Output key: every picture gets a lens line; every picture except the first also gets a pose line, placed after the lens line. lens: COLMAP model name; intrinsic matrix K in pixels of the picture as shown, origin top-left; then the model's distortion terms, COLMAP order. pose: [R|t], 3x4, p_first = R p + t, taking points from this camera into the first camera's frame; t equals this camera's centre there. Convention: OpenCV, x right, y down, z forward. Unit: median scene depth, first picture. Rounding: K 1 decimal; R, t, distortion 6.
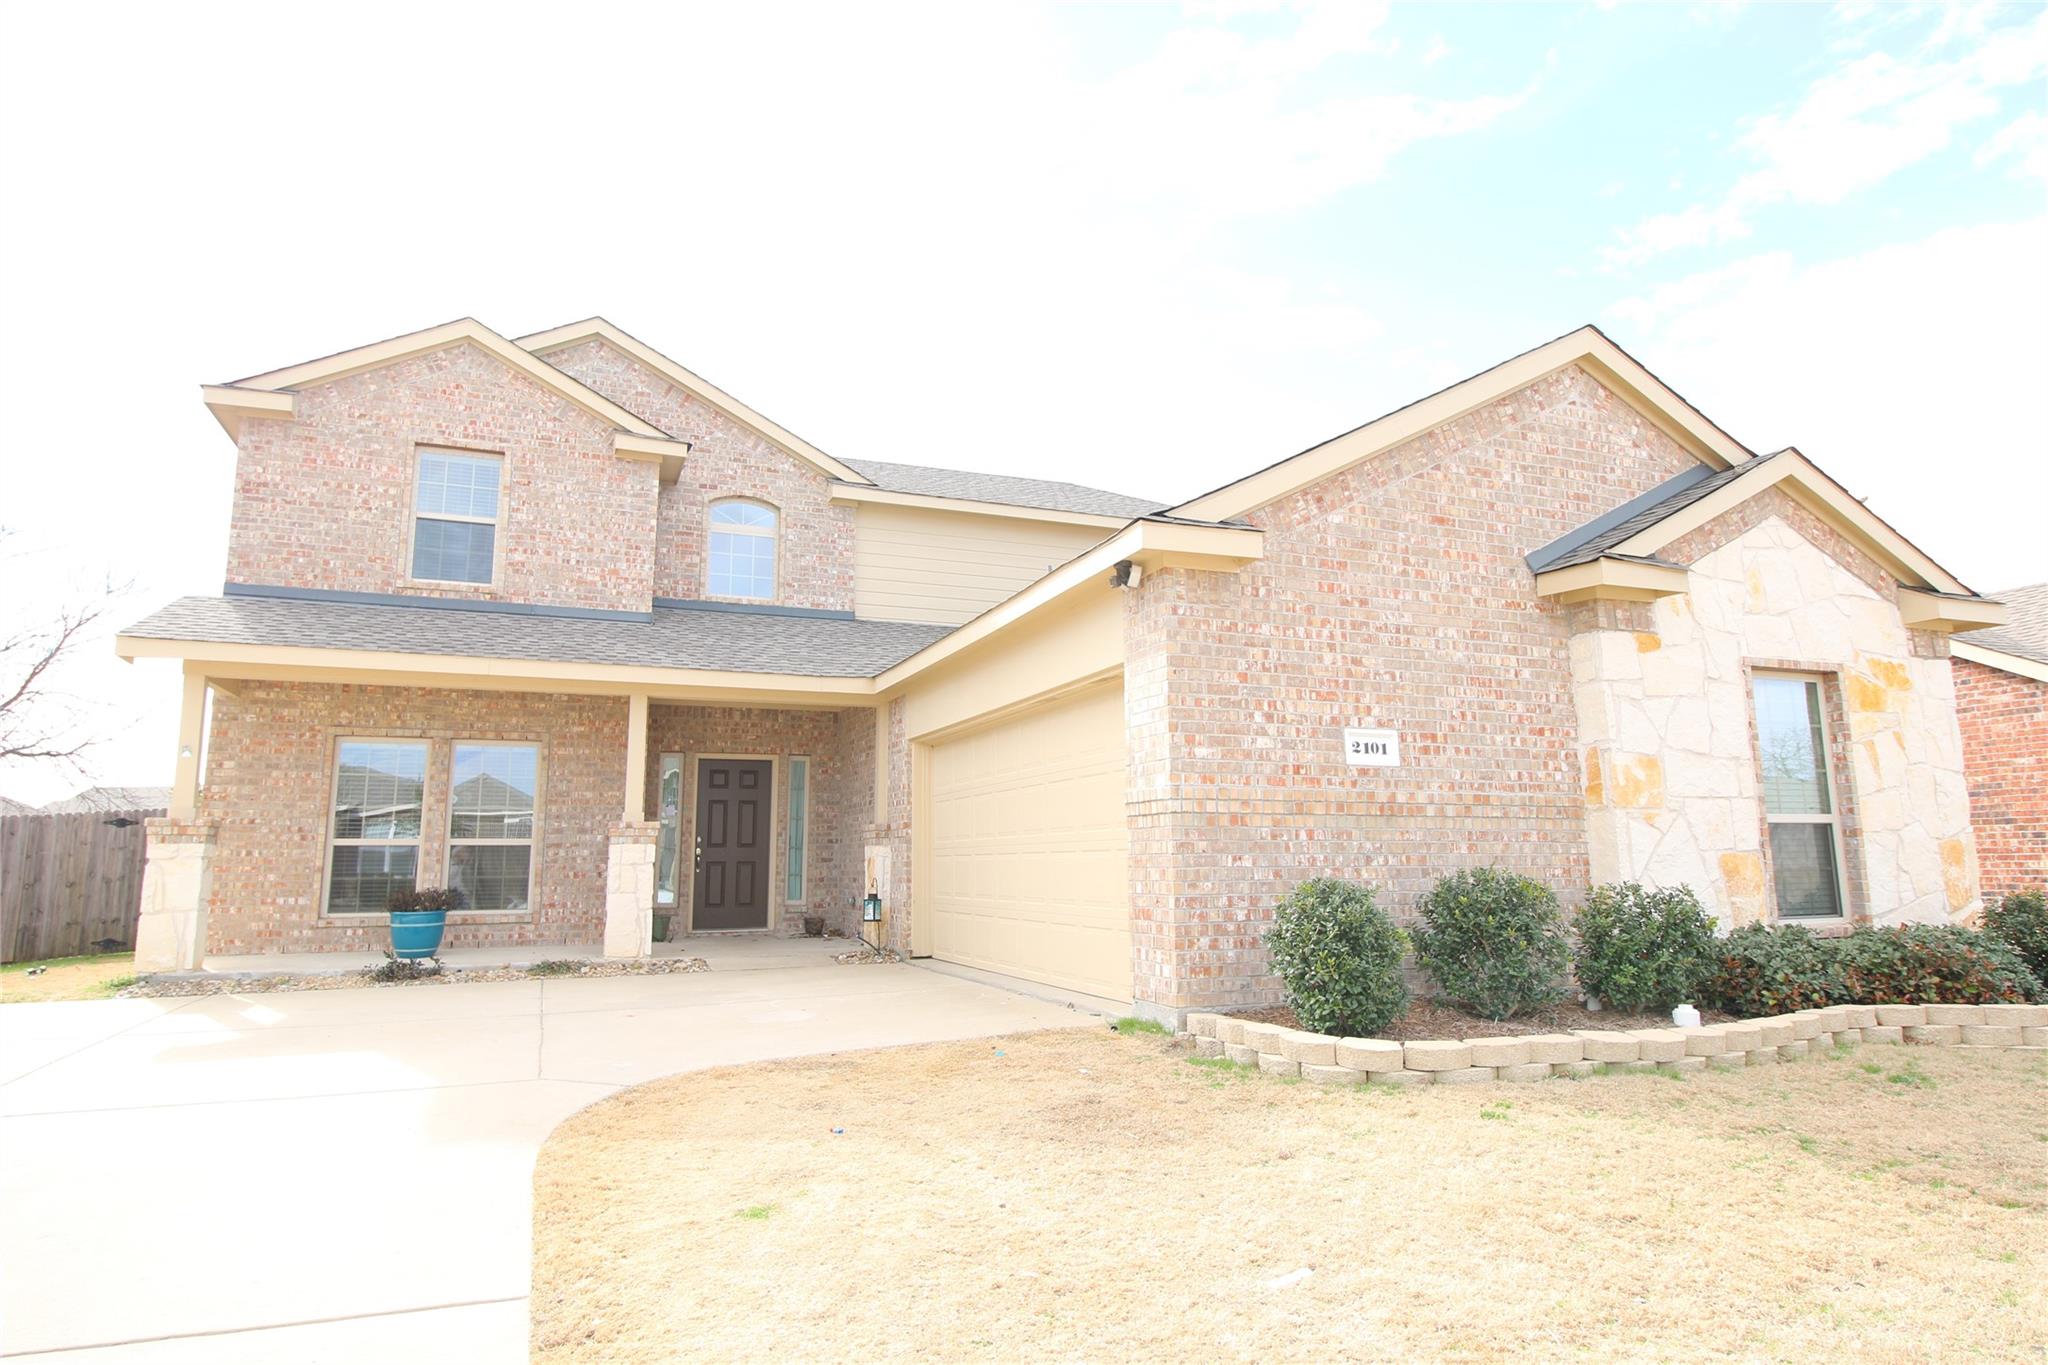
lens RADIAL K [[1190.4, 0, 1021.8], [0, 1190.4, 674.6], [0, 0, 1]] dist [0.001613, -0.008060]
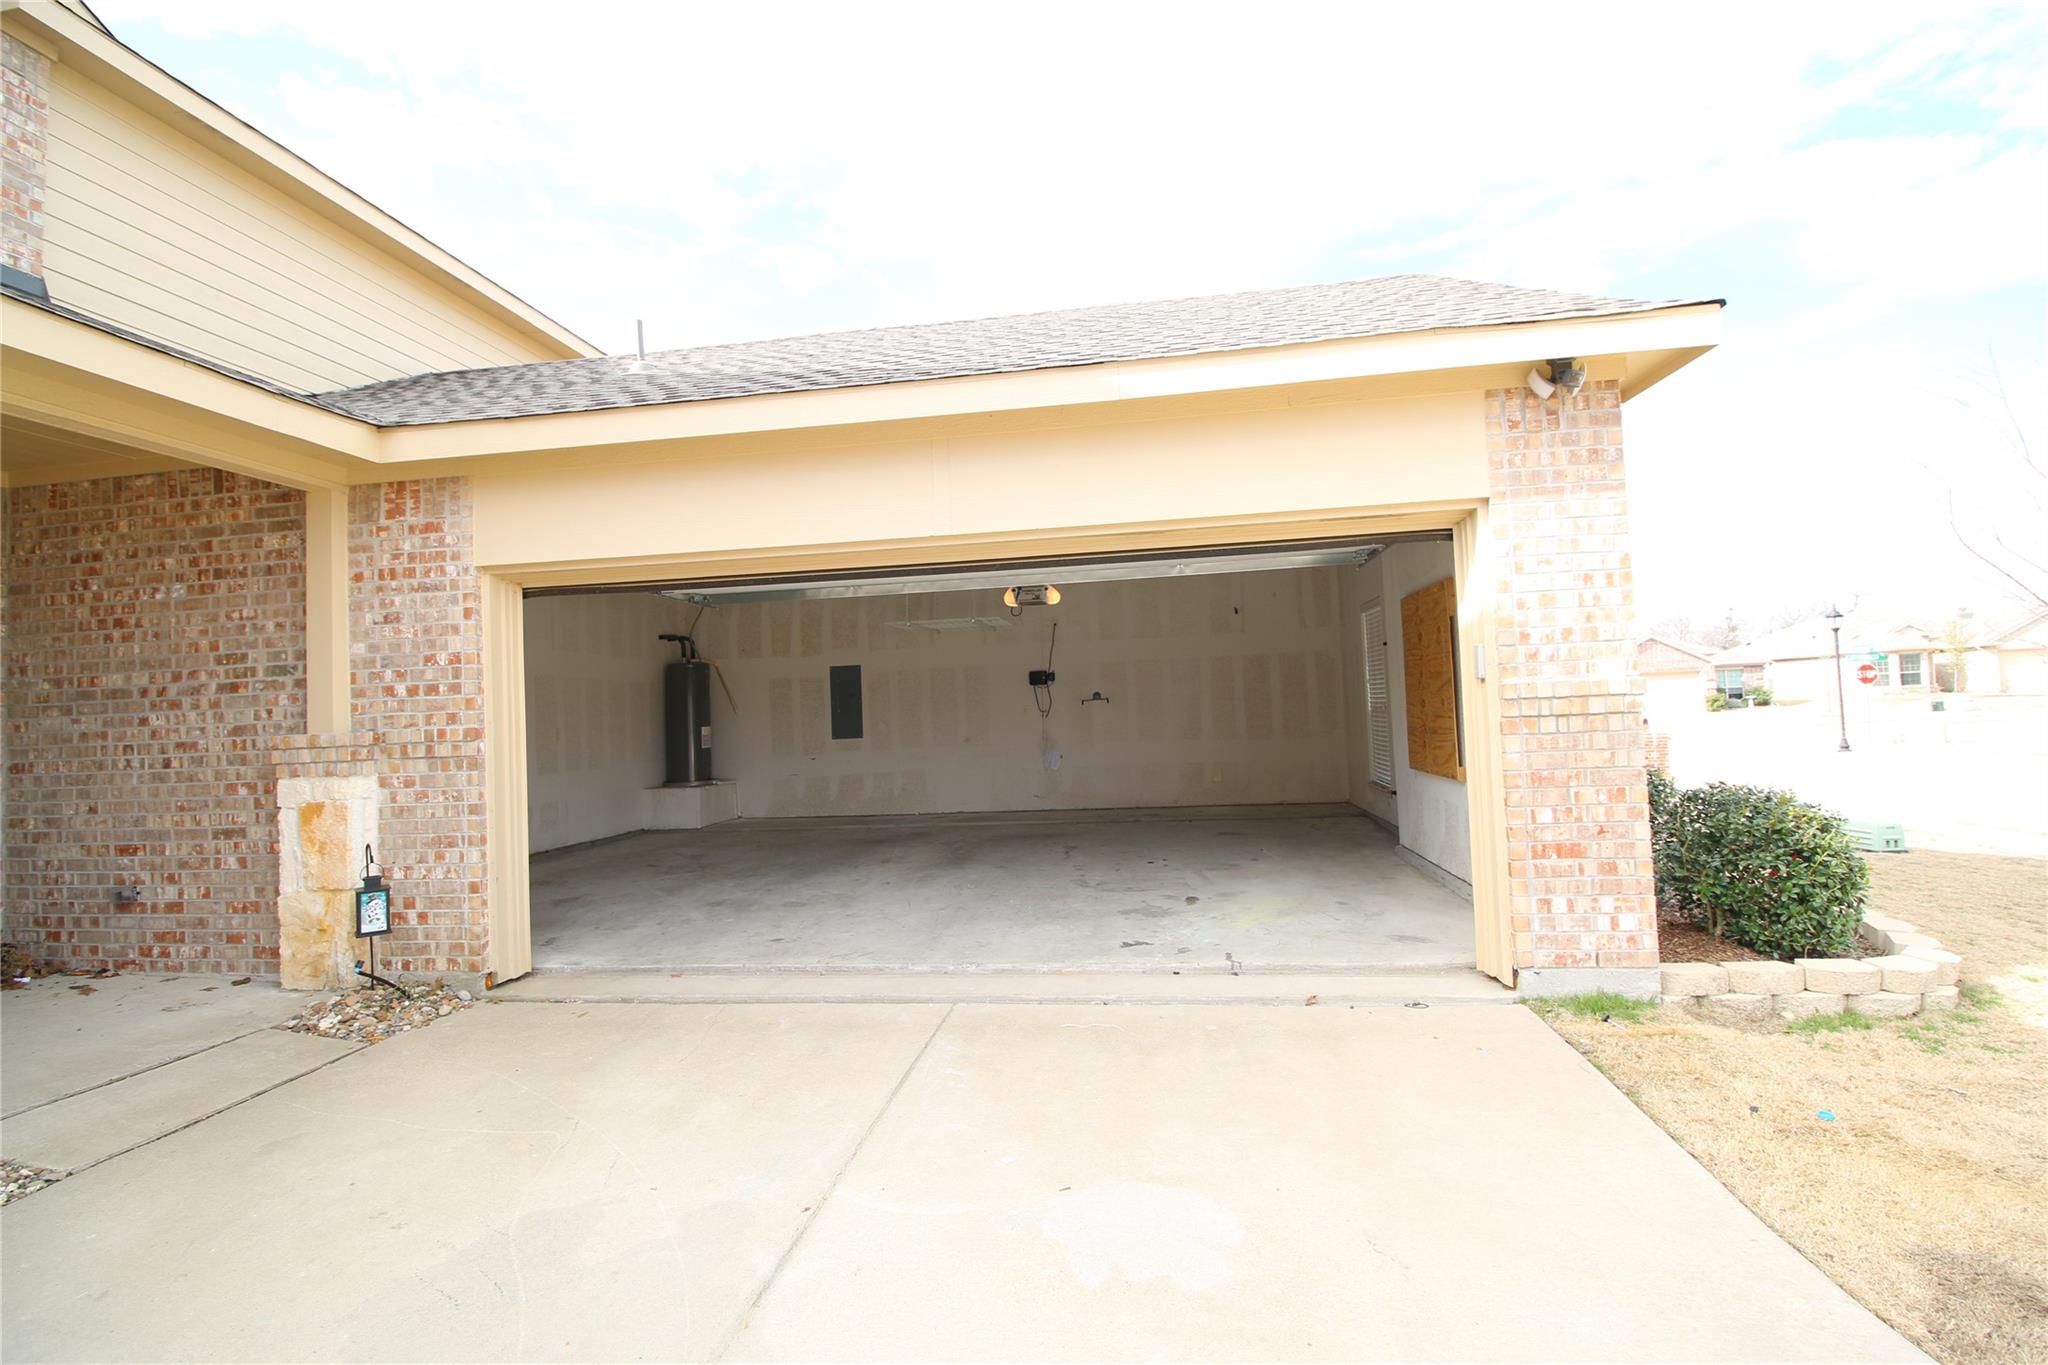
lens RADIAL K [[925.2, 0, 1030.7], [0, 925.2, 683.9], [0, 0, 1]] dist [-0.014907, -0.001623]
pose [[0.490192, 0.025974, 0.871227, -0.326142], [-0.102174, 0.994377, 0.027842, 0.070288], [-0.865605, -0.102664, 0.490090, 0.606608]]
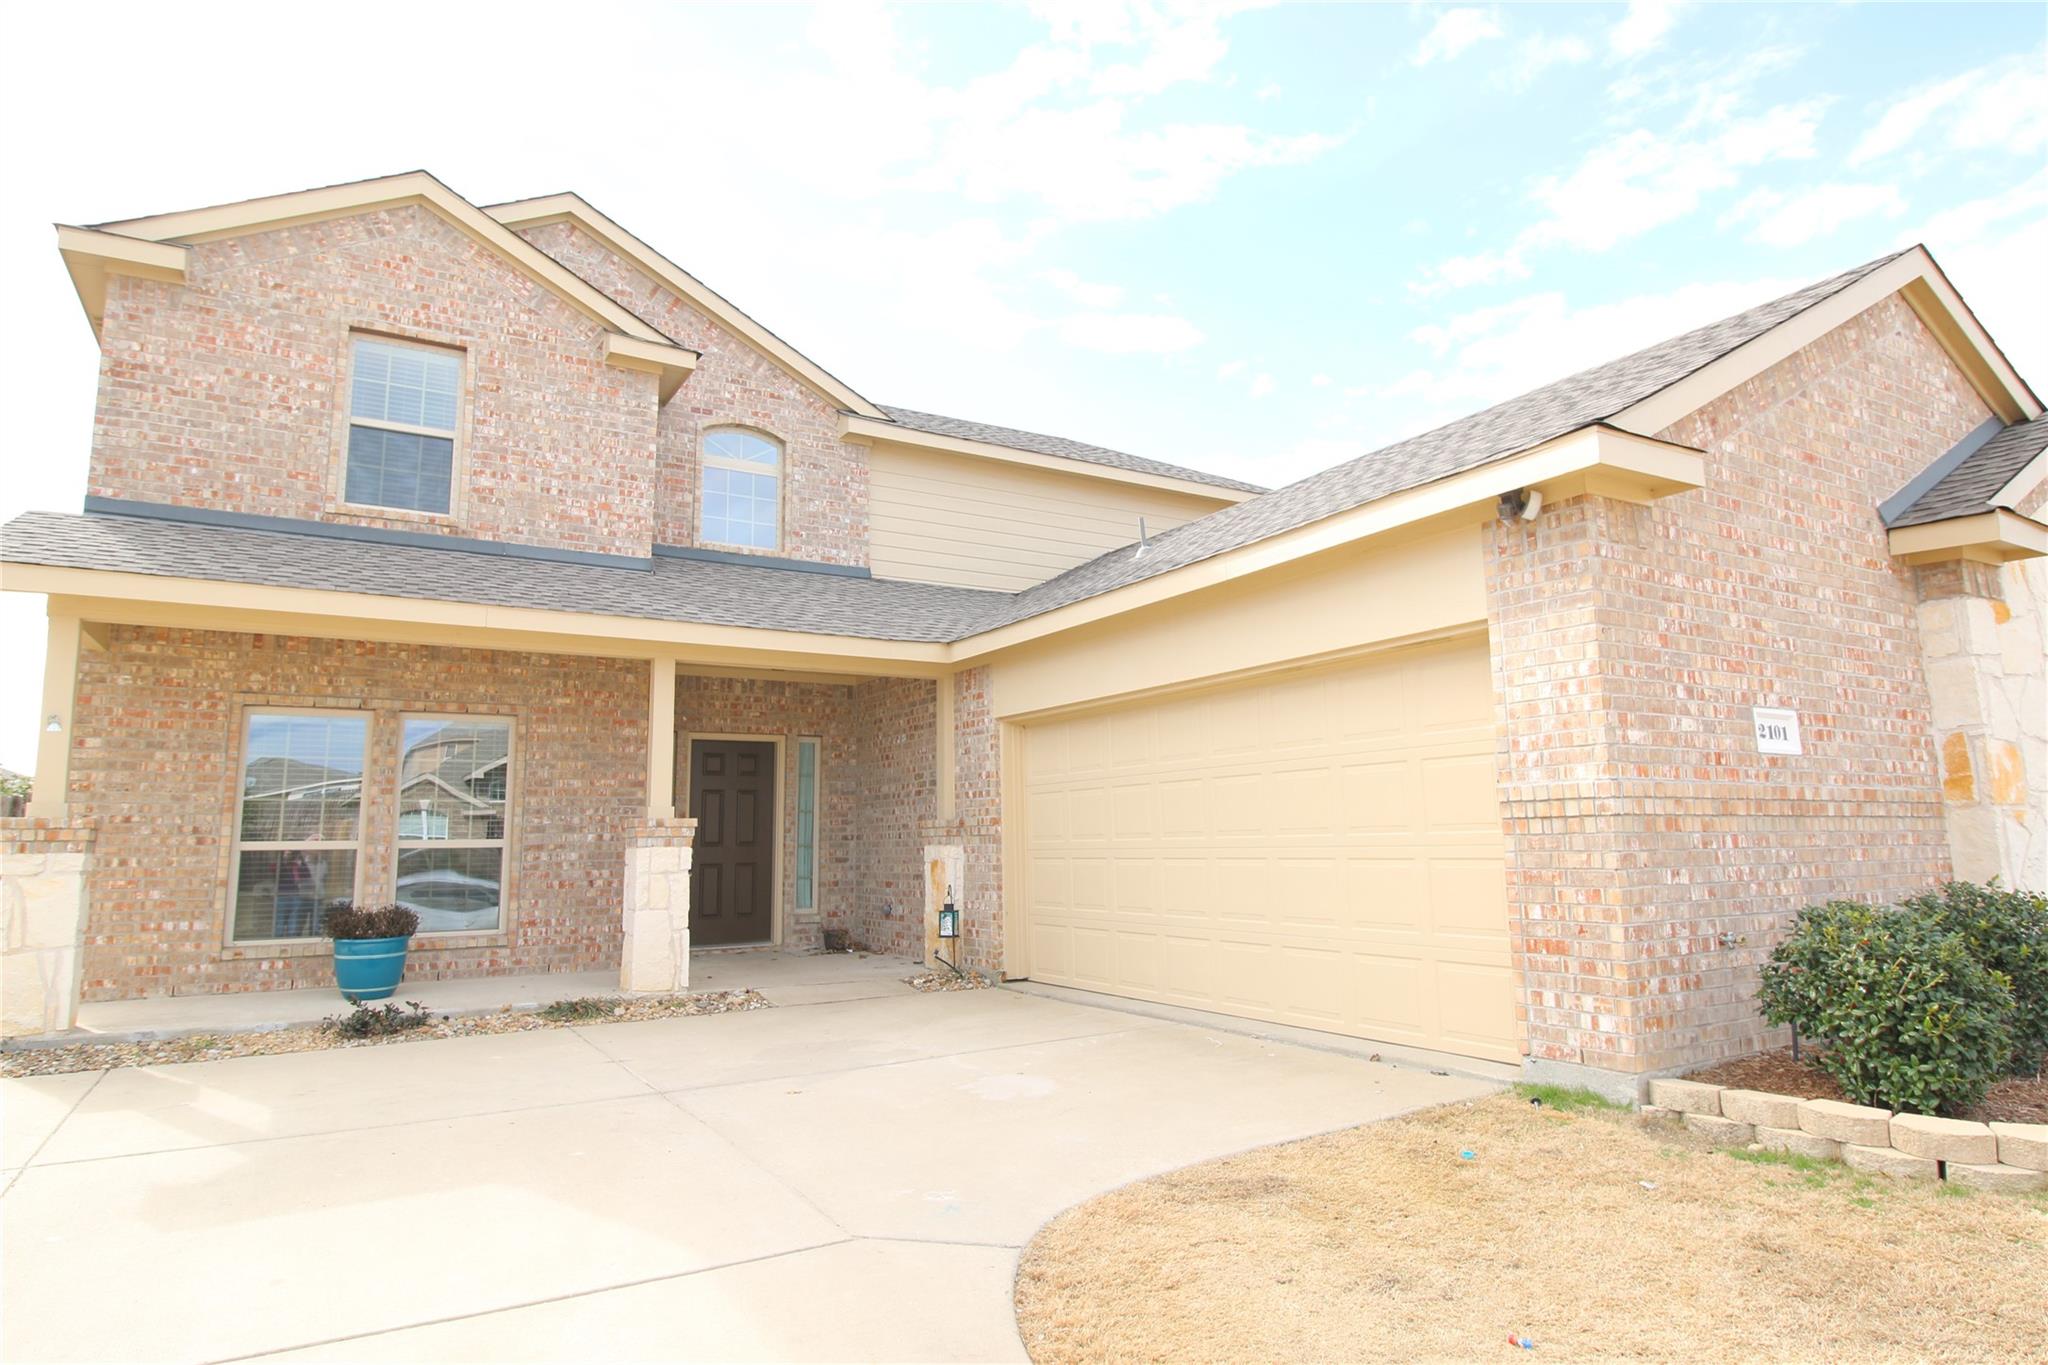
lens RADIAL K [[1190.4, 0, 1024.2], [0, 1190.4, 673.6], [0, 0, 1]] dist [0.001613, -0.008060]
pose [[0.987123, 0.016195, 0.159141, -0.211927], [-0.018213, 0.999771, 0.011232, 0.013933], [-0.158922, -0.013986, 0.987192, 0.179821]]
